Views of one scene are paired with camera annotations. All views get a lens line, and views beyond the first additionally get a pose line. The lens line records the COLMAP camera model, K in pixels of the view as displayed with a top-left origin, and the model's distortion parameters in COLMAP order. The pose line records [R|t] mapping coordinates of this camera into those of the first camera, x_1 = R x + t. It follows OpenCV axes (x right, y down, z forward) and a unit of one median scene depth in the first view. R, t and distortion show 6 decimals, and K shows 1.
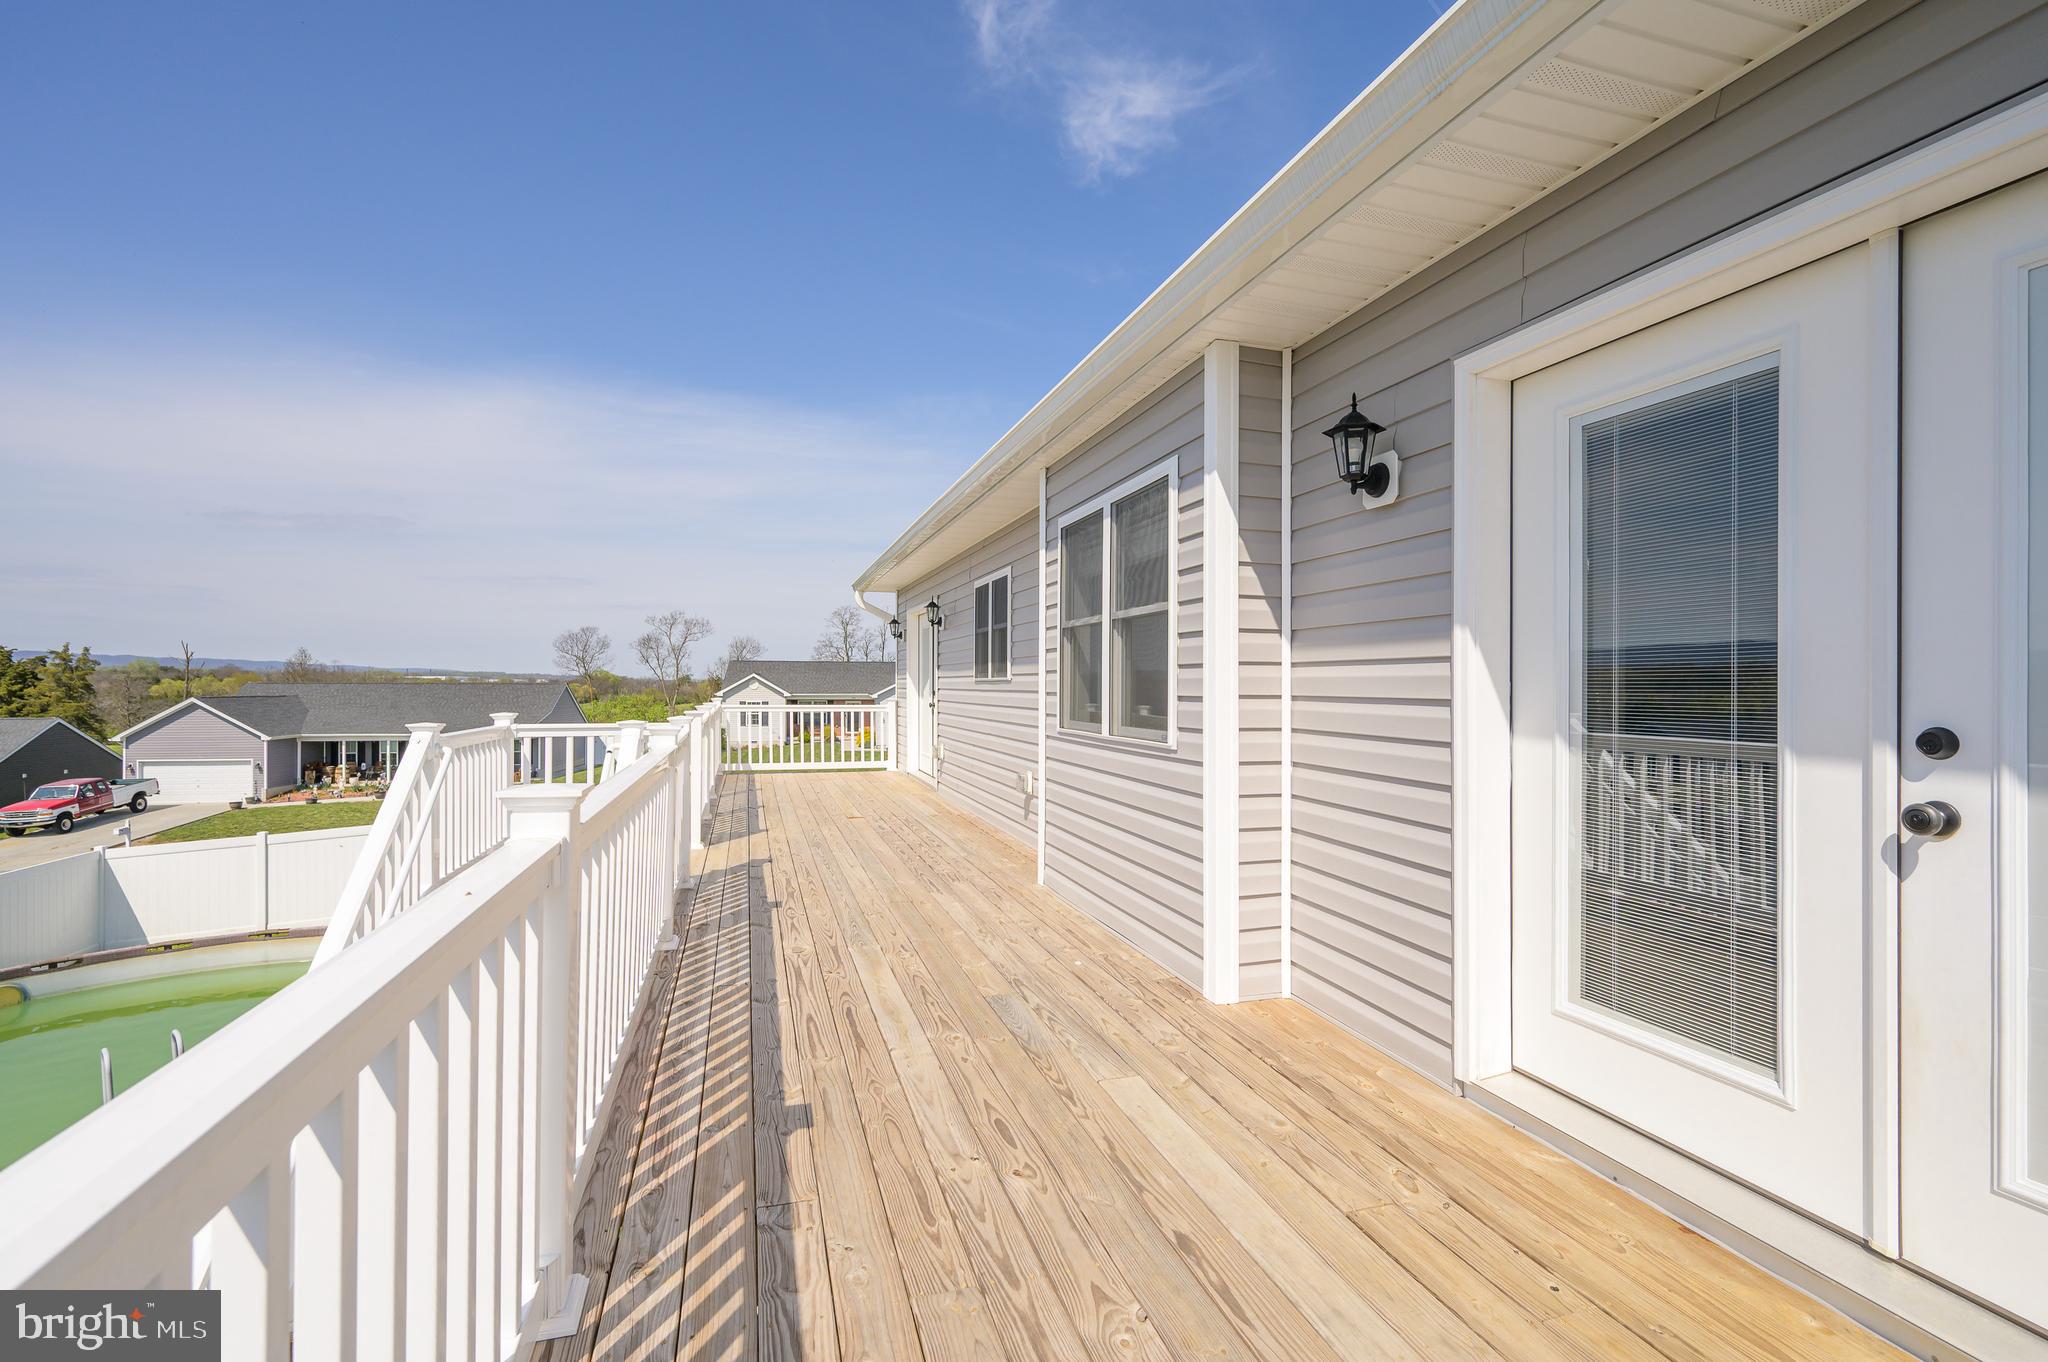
lens RADIAL K [[915.1, 0, 990.7], [0, 915.1, 685.6], [0, 0, 1]] dist [-0.002967, -0.001561]
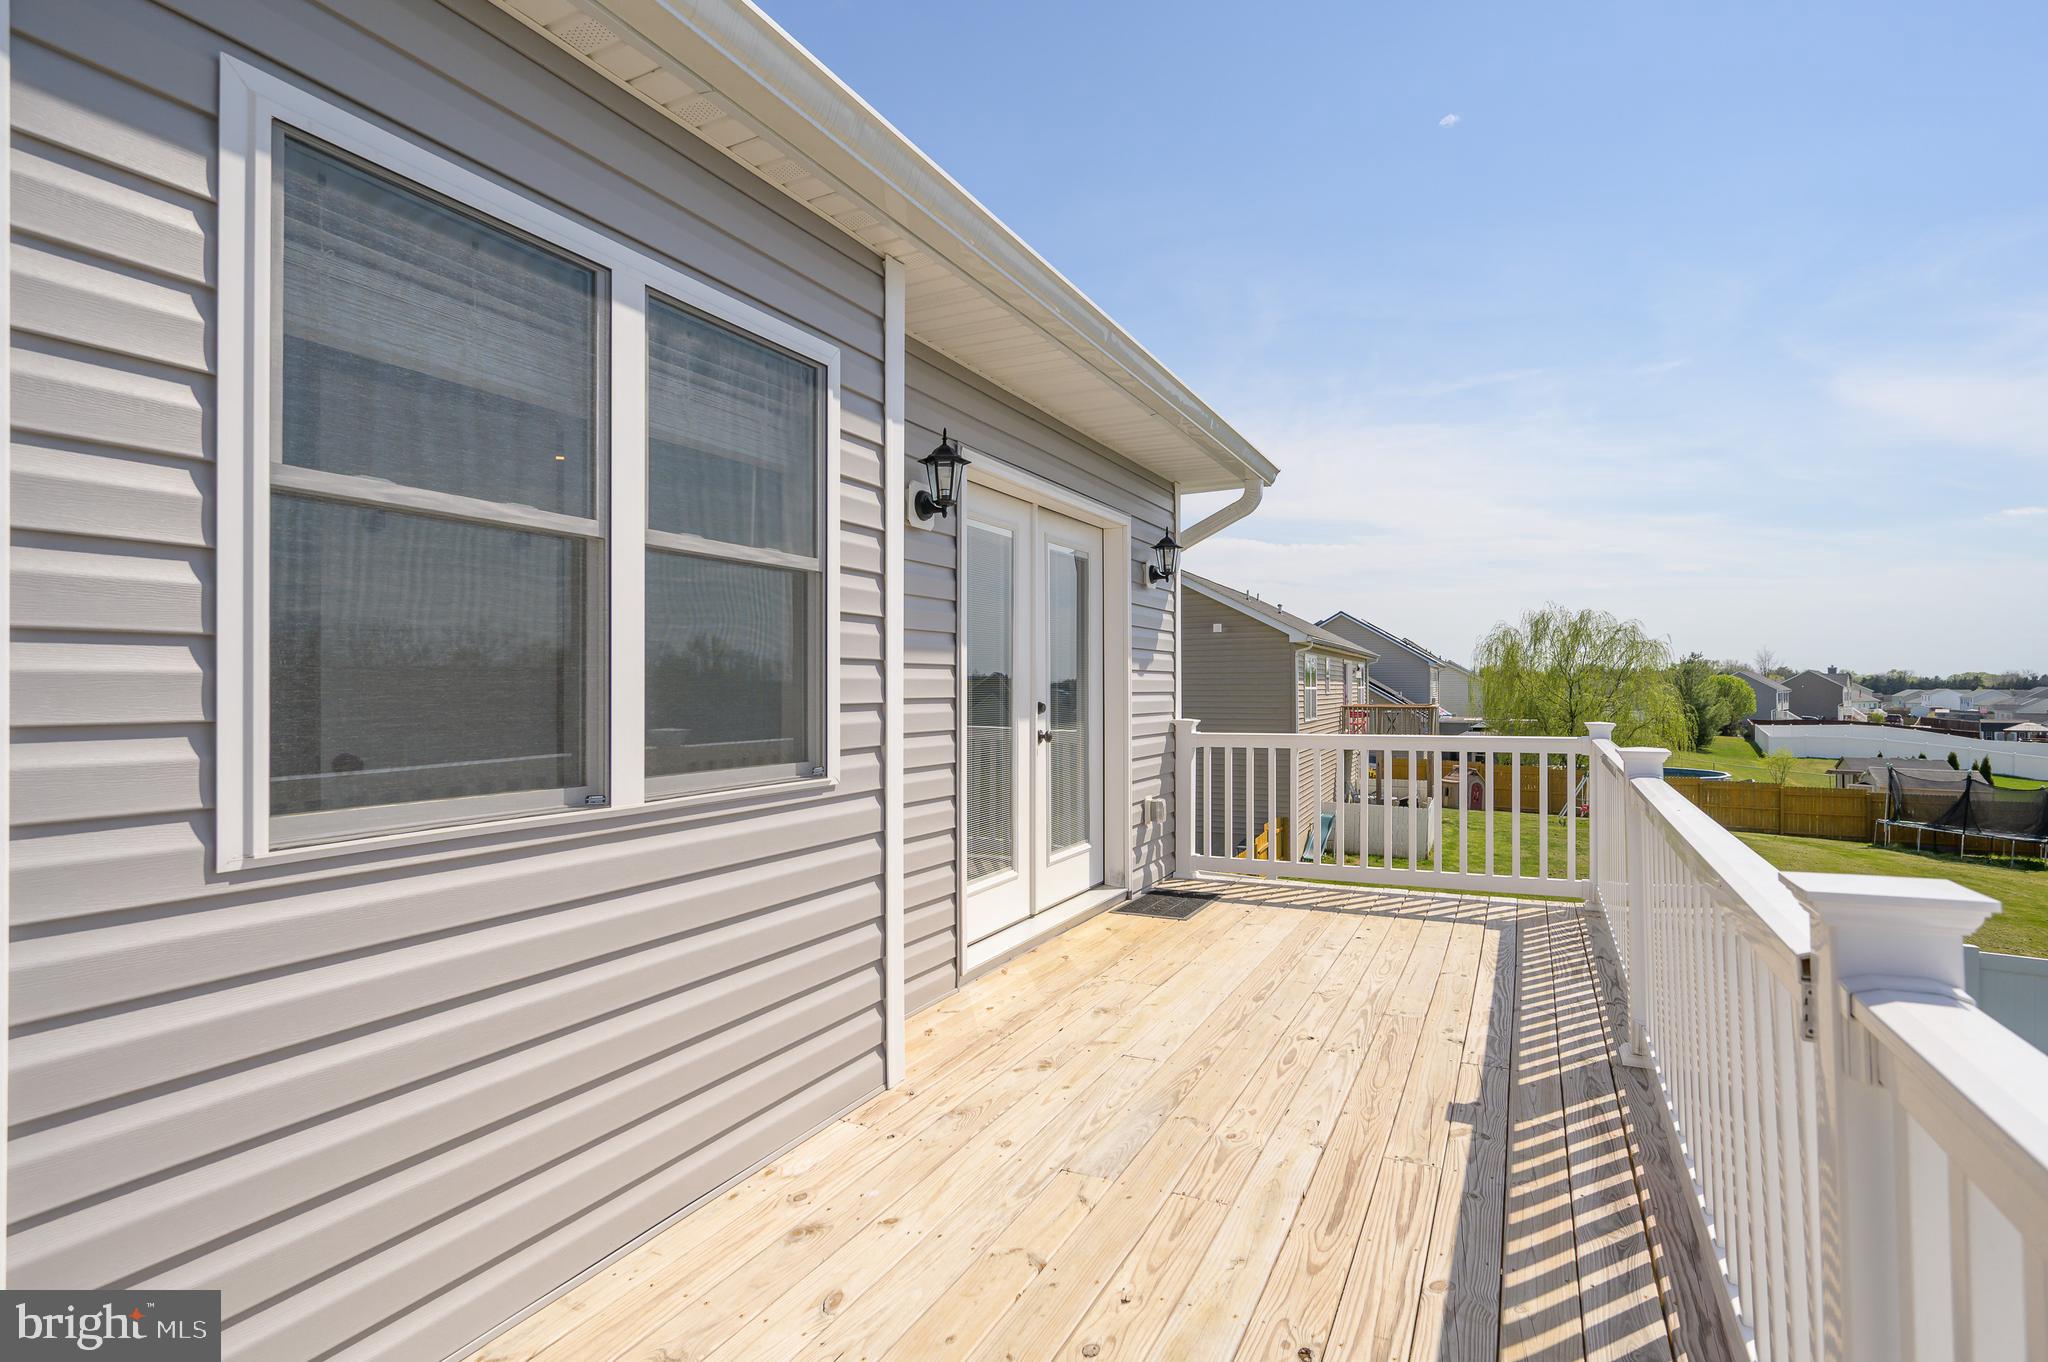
lens RADIAL K [[1012.7, 0, 1025.9], [0, 1012.7, 729.3], [0, 0, 1]] dist [-0.033704, -0.002050]
pose [[-0.750203, -0.023586, 0.660787, -0.509034], [0.005355, 0.999114, 0.041742, -0.002017], [-0.661186, 0.034853, -0.749412, 1.902708]]
